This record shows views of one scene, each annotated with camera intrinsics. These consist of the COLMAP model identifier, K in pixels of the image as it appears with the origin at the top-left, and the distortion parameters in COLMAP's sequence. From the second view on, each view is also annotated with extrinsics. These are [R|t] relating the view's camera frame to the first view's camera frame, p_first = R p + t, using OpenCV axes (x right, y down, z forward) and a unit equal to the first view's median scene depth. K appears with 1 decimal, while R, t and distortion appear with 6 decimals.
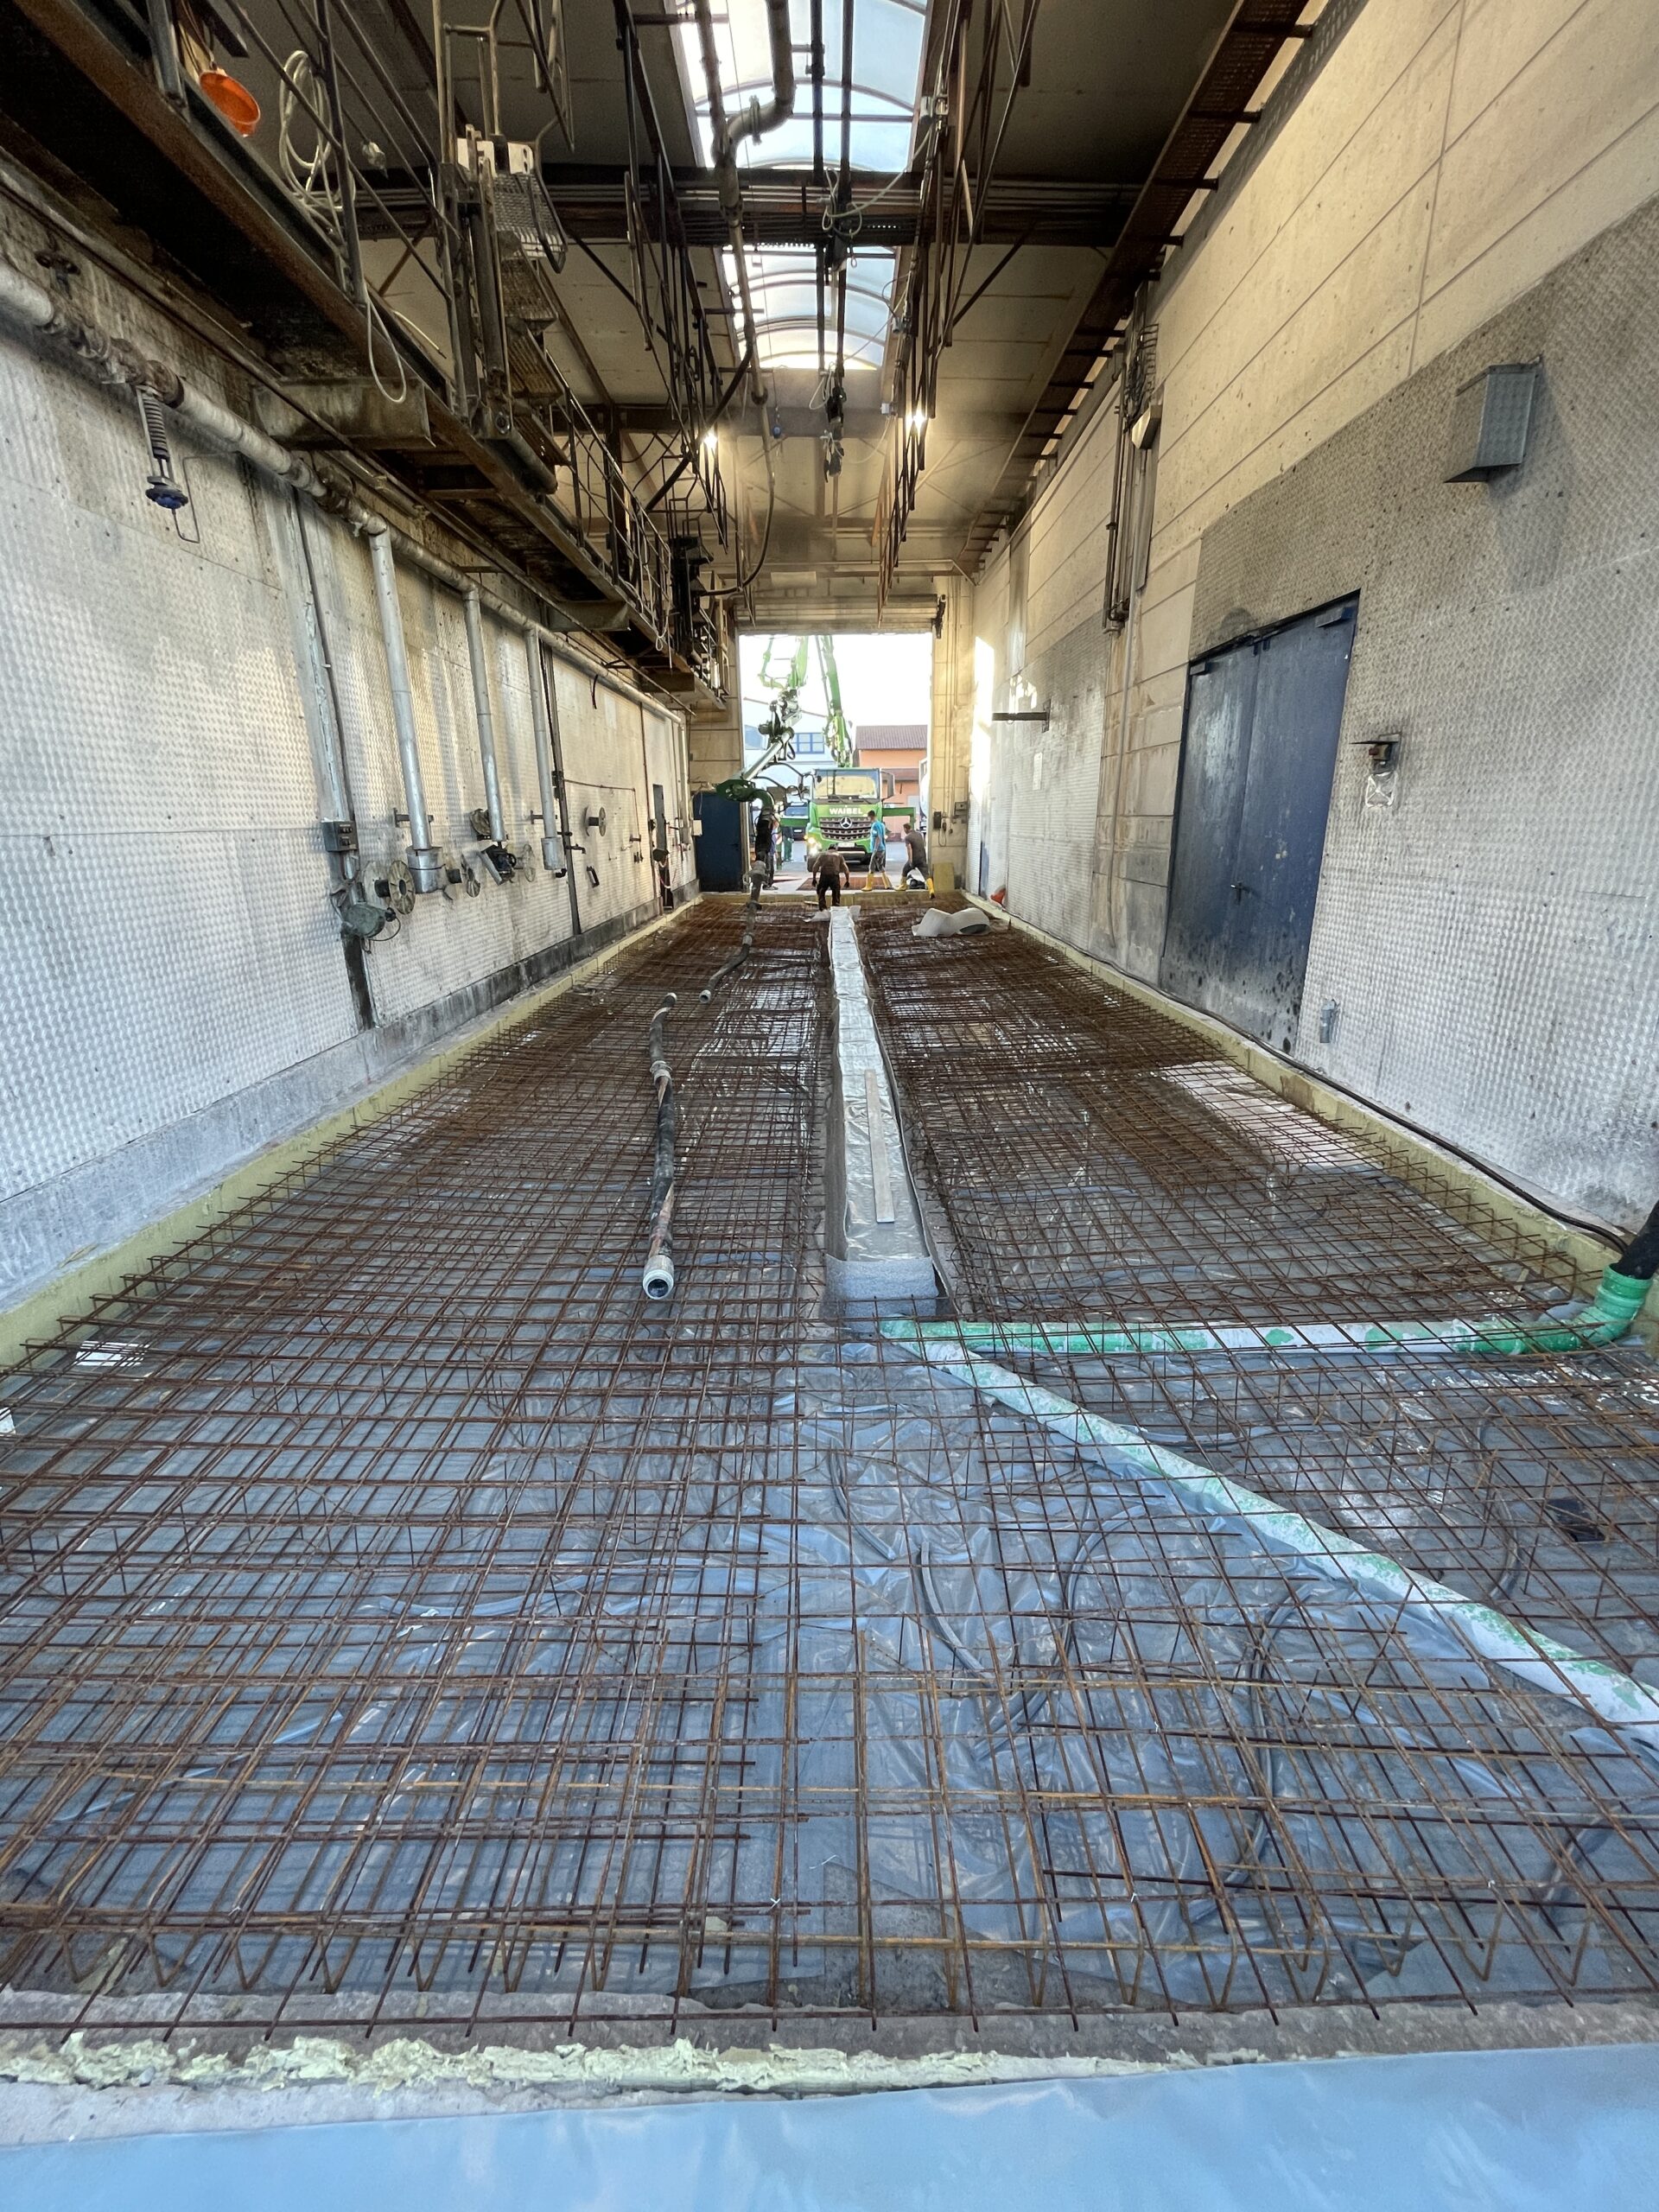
lens RADIAL K [[878.4, 0, 824.4], [0, 878.4, 1101.8], [0, 0, 1]] dist [-0.000491, -0.000438]
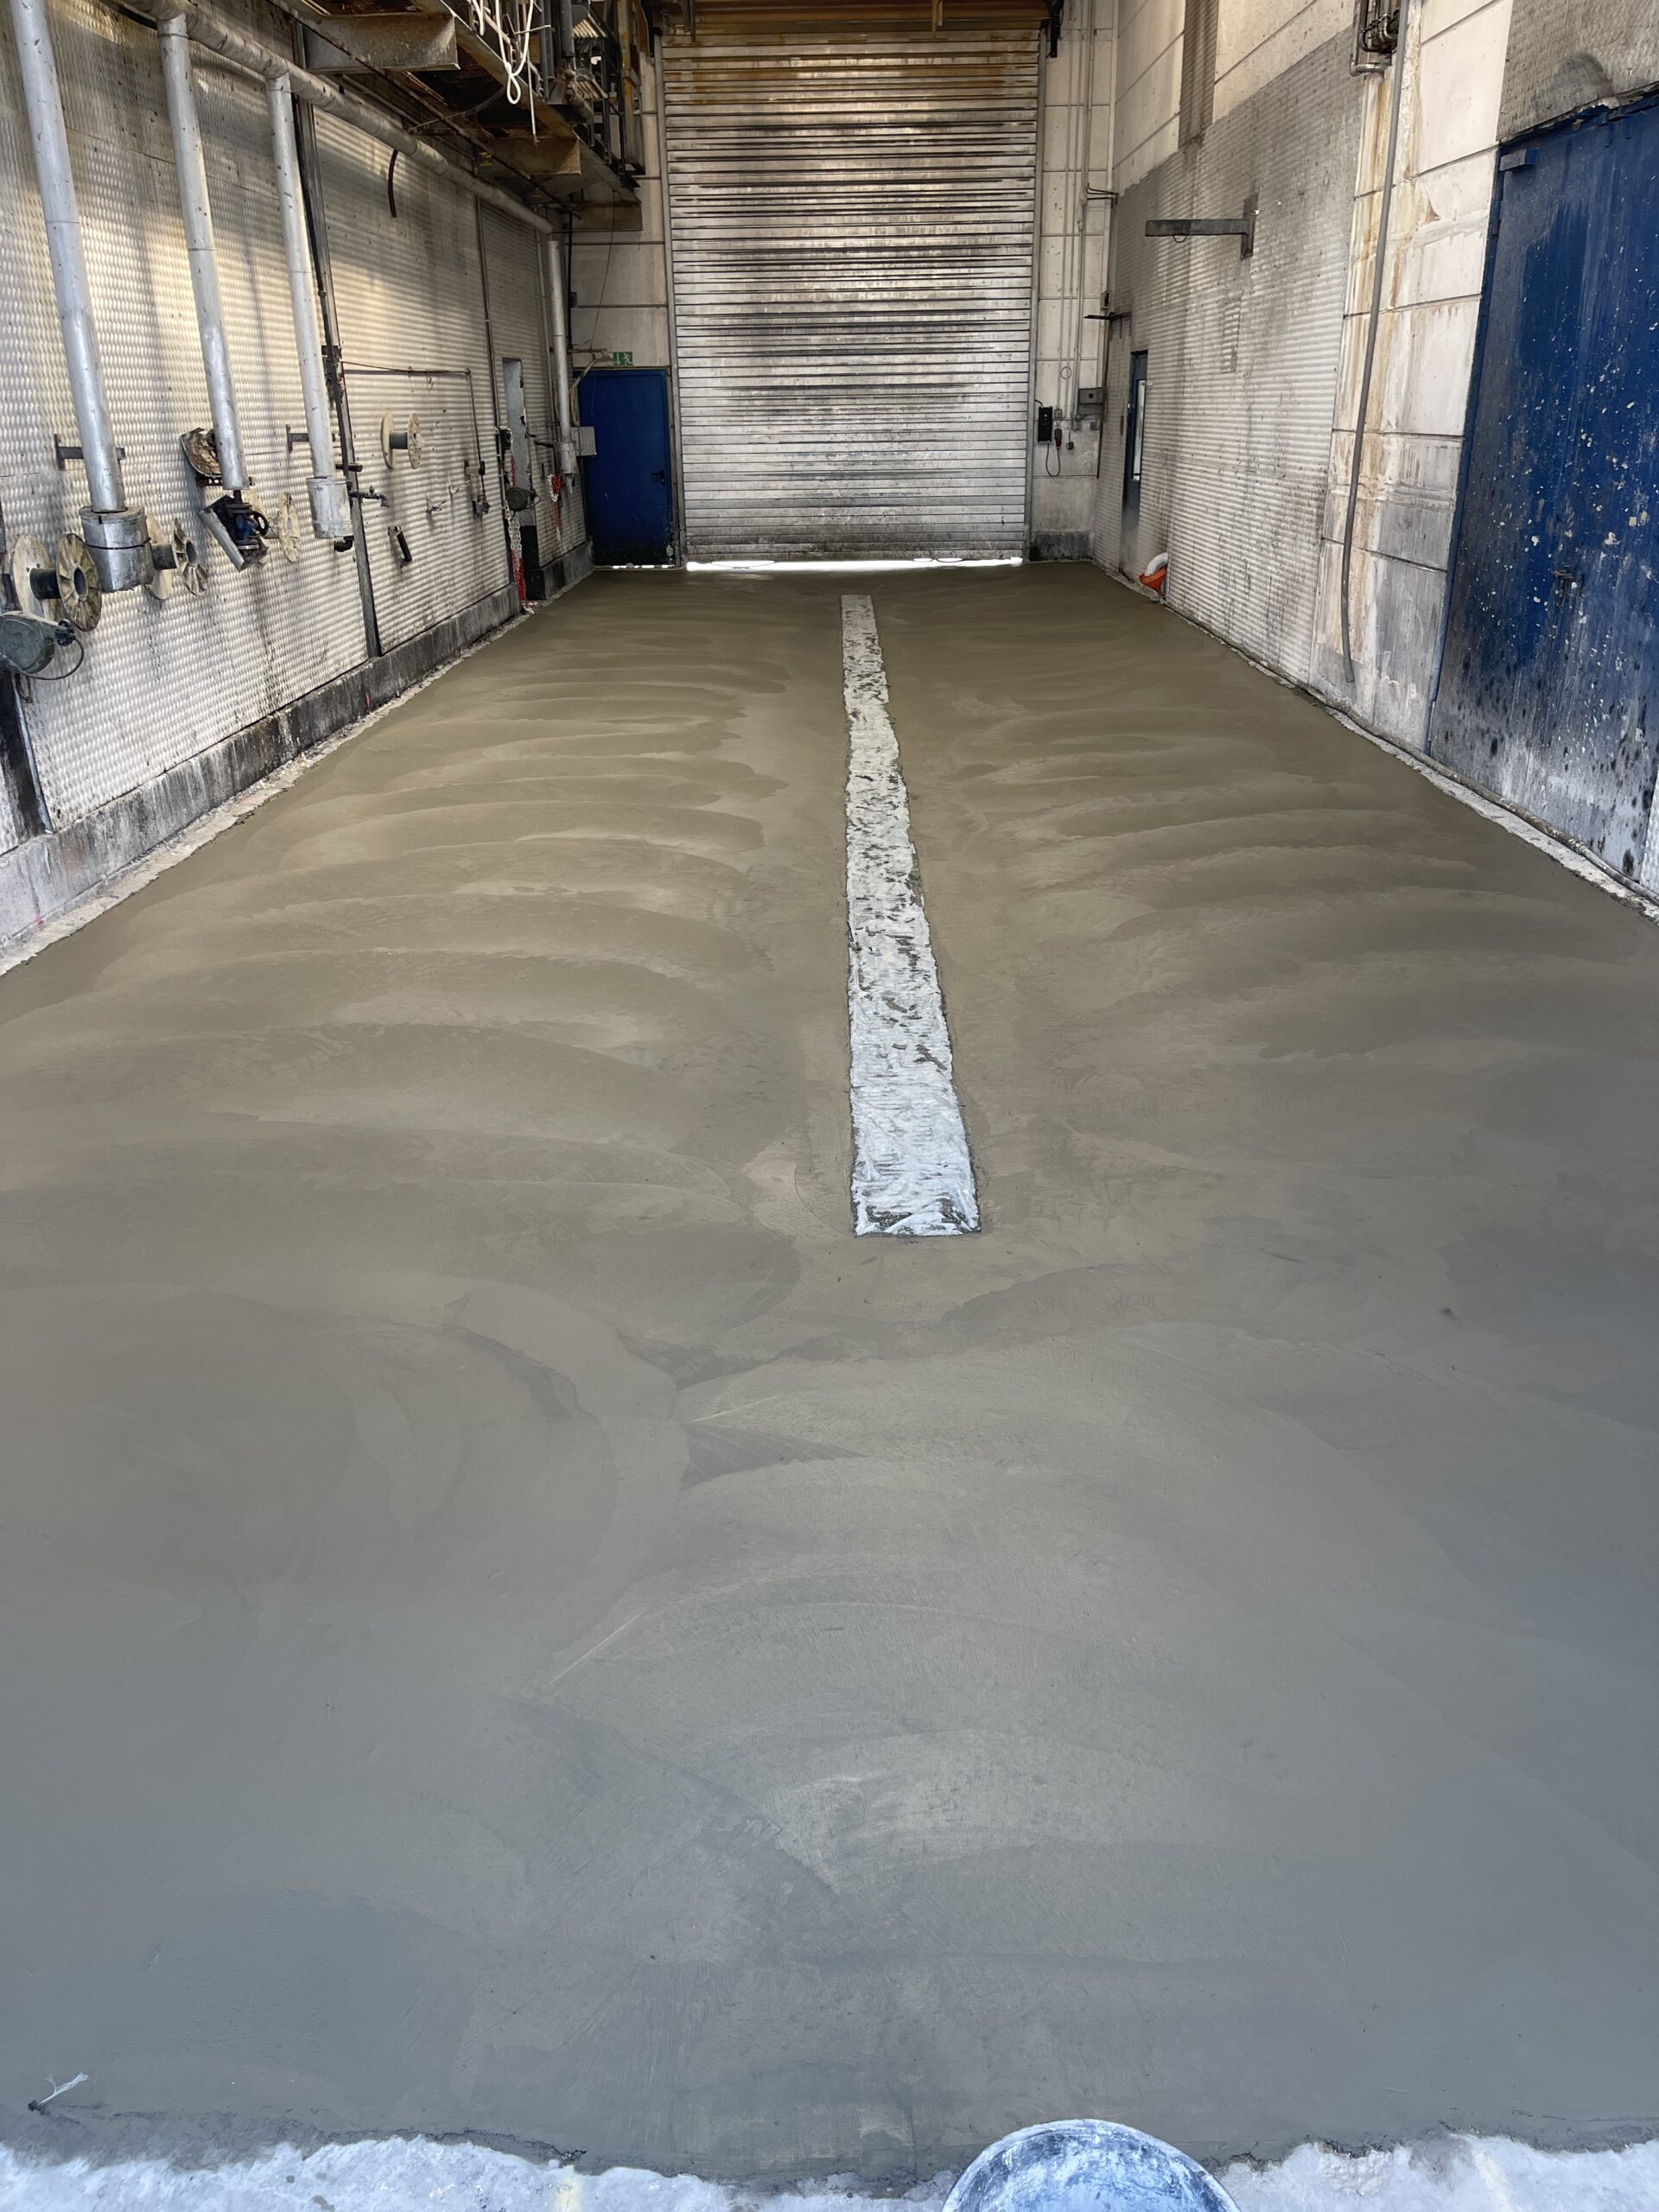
lens RADIAL K [[1631.5, 0, 822.3], [0, 1631.5, 1141.7], [0, 0, 1]] dist [0.082998, -0.102196]
pose [[0.999988, 0.000783, -0.004760, 0.005539], [-0.000272, 0.994324, 0.106390, 0.001693], [0.004817, -0.106387, 0.994313, -0.104996]]
